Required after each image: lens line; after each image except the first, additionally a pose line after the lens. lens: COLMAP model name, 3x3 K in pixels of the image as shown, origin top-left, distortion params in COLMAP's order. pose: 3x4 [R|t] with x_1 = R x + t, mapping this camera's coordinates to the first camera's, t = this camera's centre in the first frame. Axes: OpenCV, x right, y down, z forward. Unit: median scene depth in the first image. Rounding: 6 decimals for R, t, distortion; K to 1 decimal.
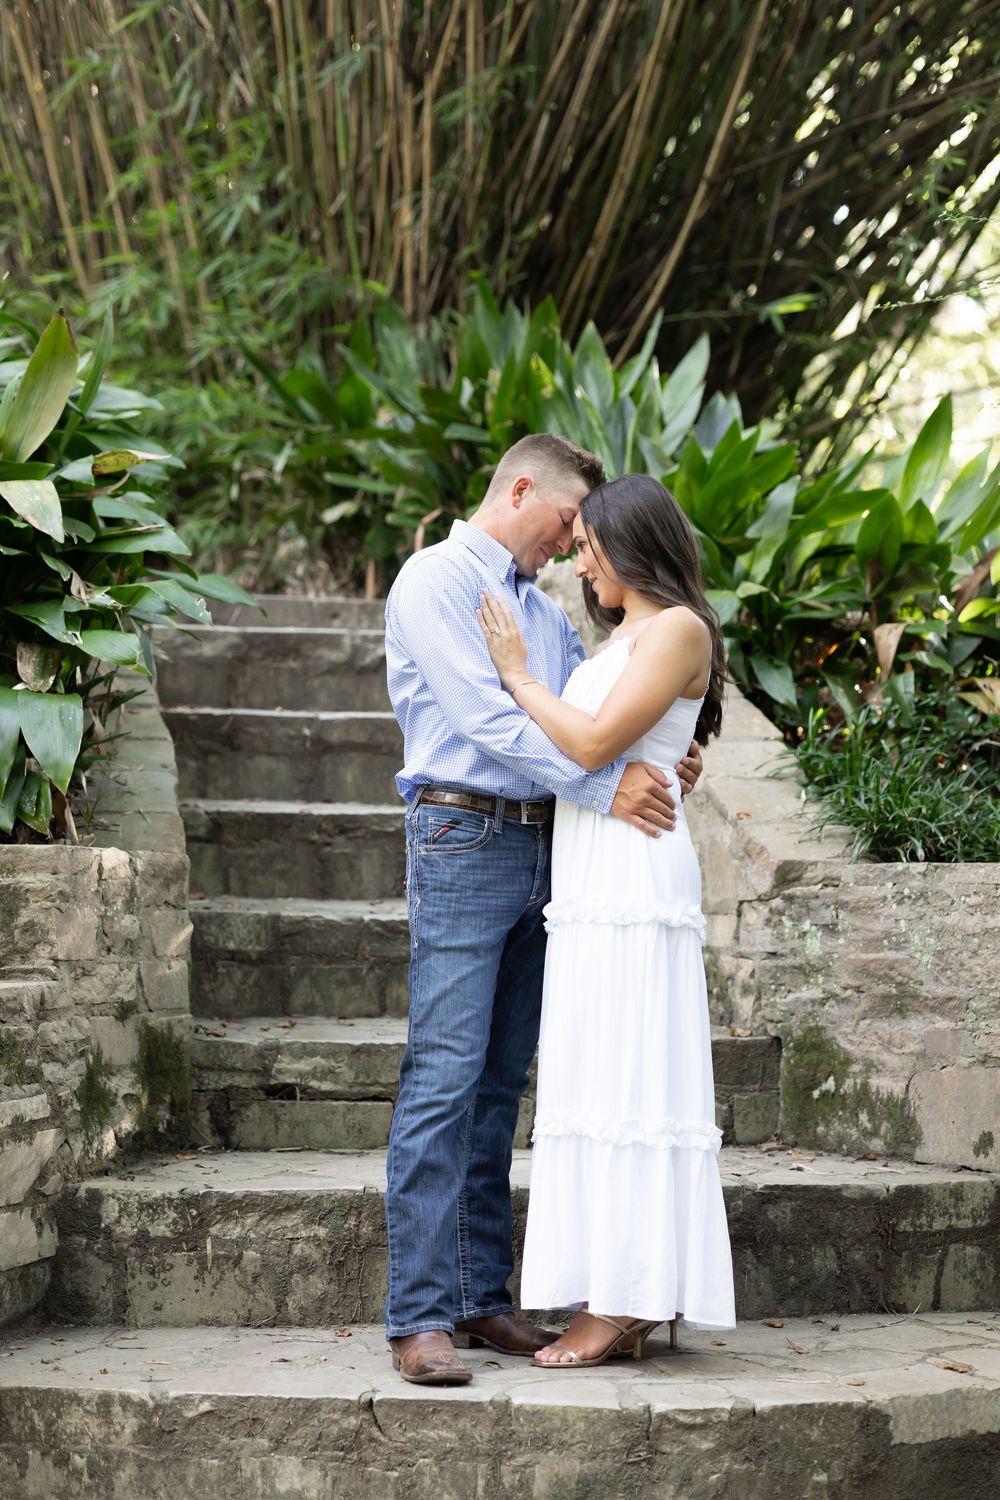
lens RADIAL K [[3636.4, 0, 500.0], [0, 3636.4, 750.0], [0, 0, 1]] dist [0.044876, 0.185284]
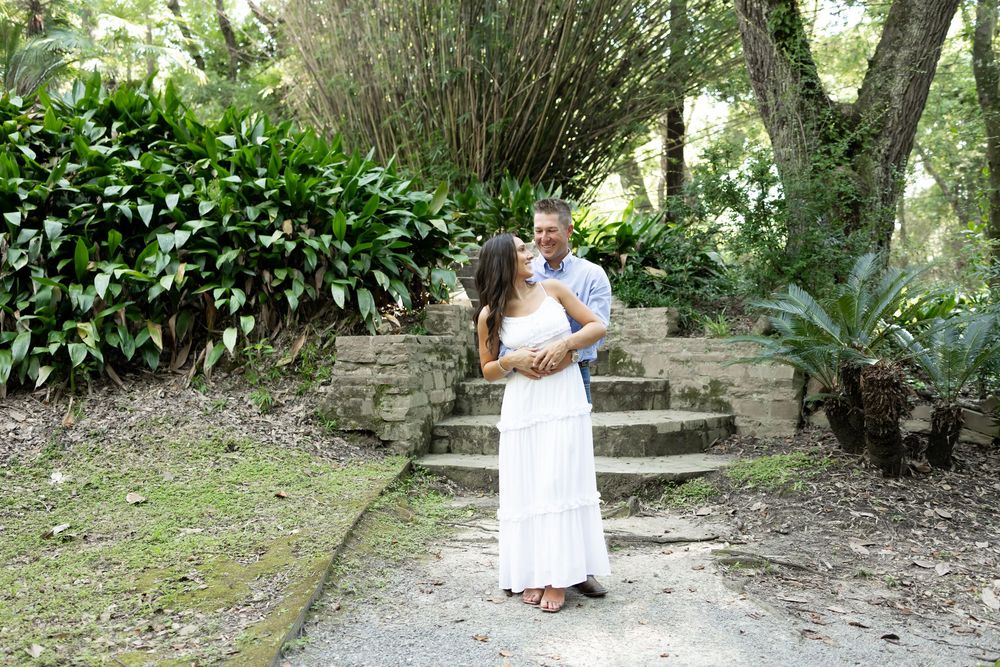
lens RADIAL K [[1024.3, 0, 500.0], [0, 1024.3, 333.5], [0, 0, 1]] dist [0.095476, 0.000487]
pose [[0.996394, -0.014181, 0.083659, -0.161919], [0.011825, 0.999521, 0.028589, 0.025573], [-0.084024, -0.027497, 0.996084, -0.201634]]
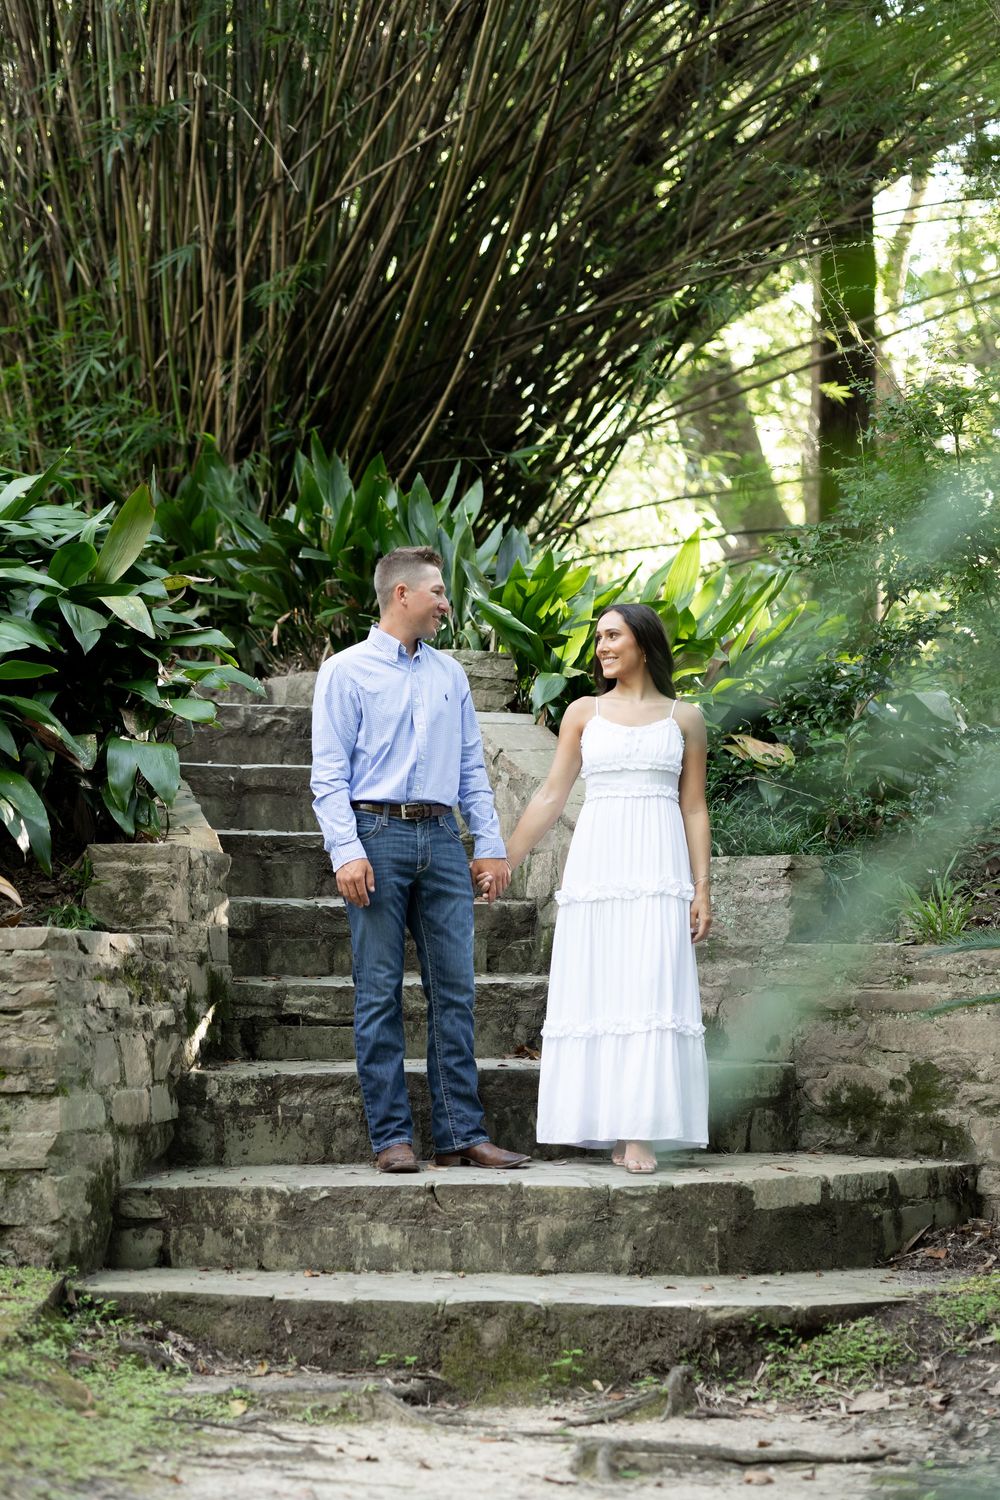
lens RADIAL K [[3936.1, 0, 500.0], [0, 3936.1, 750.0], [0, 0, 1]] dist [0.025167, 0.494770]
pose [[0.988600, -0.004028, 0.150511, -0.222082], [0.008109, 0.999616, -0.026509, 0.030589], [-0.150346, 0.027427, 0.988253, -0.582926]]
